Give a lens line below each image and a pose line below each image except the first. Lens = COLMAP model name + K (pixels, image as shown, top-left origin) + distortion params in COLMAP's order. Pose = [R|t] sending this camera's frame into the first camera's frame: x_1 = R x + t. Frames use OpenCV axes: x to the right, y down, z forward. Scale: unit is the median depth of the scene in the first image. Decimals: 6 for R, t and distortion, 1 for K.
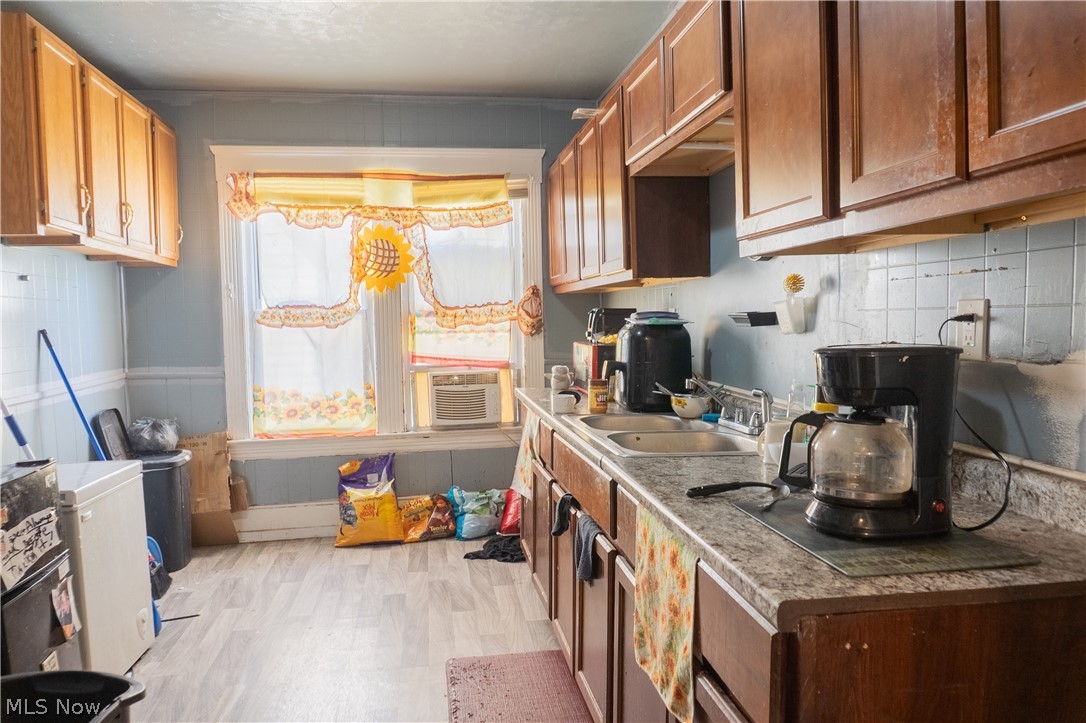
lens RADIAL K [[743.6, 0, 544.7], [0, 743.6, 360.0], [0, 0, 1]] dist [-0.015450, -0.001131]
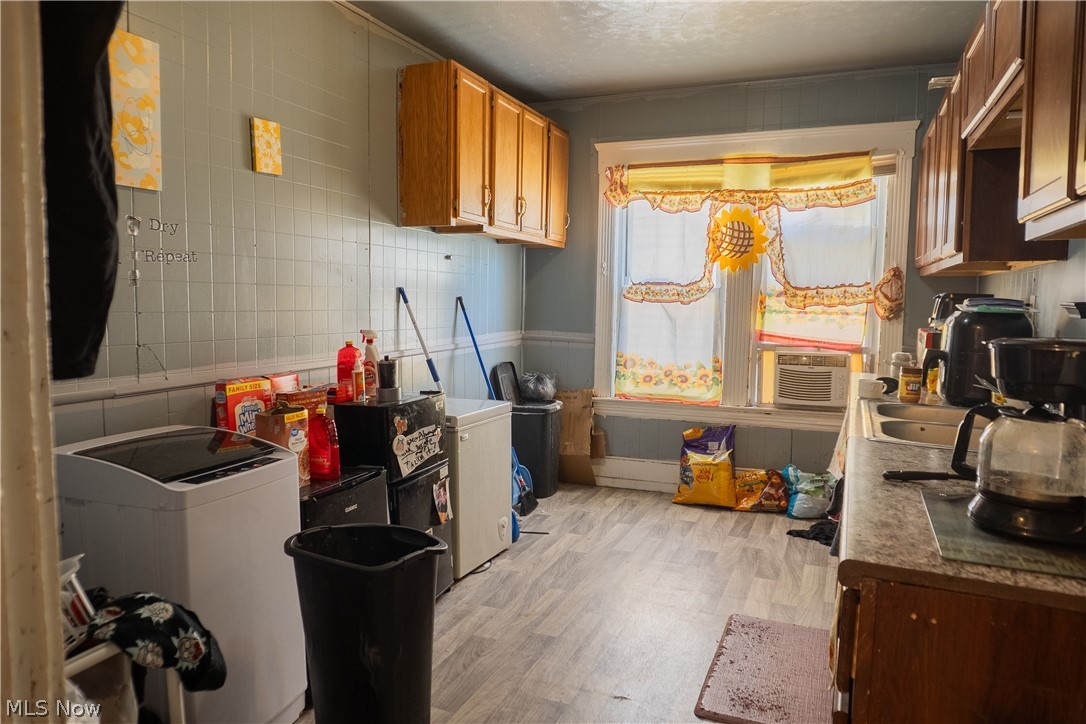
lens RADIAL K [[743.6, 0, 541.0], [0, 743.6, 359.1], [0, 0, 1]] dist [-0.015450, -0.001131]
pose [[0.848870, 0.074764, -0.523288, 0.132706], [-0.059881, 0.997176, 0.045333, 0.000845], [0.525199, -0.007147, 0.850949, -0.049397]]
